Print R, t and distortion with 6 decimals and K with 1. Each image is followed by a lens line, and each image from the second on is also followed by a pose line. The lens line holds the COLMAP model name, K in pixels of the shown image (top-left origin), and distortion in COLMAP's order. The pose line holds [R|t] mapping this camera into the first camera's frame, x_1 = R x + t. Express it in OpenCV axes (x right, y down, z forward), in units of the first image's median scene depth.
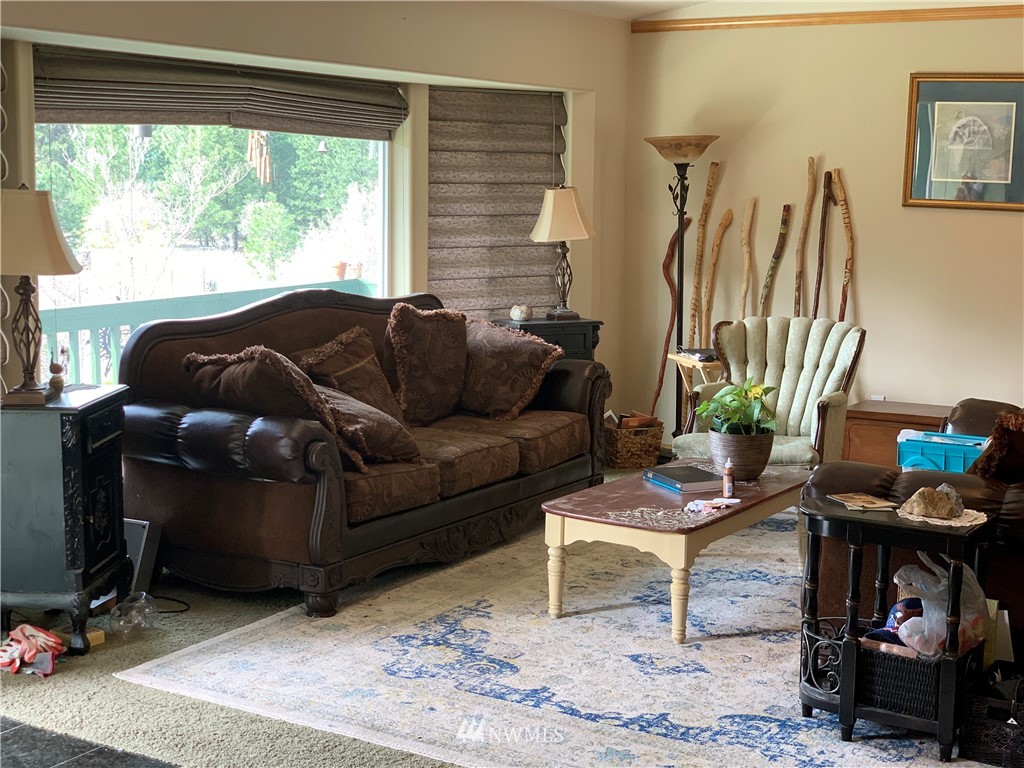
lens RADIAL K [[1540.7, 0, 507.3], [0, 1540.7, 385.7], [0, 0, 1]] dist [0.021494, 0.000000]
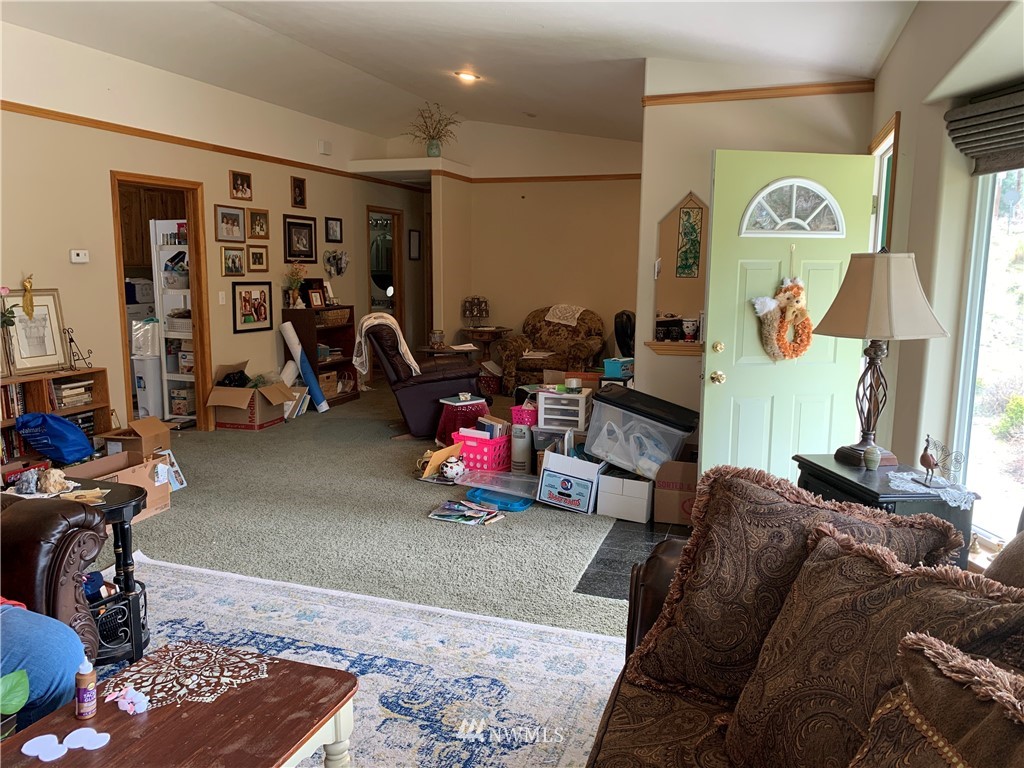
lens RADIAL K [[785.2, 0, 503.7], [0, 785.2, 382.3], [0, 0, 1]] dist [0.025540, -0.002318]
pose [[-0.978151, 0.015669, -0.207304, 0.032393], [-0.044152, 0.958751, 0.280797, -0.175665], [0.203153, 0.283815, -0.937112, 1.429461]]
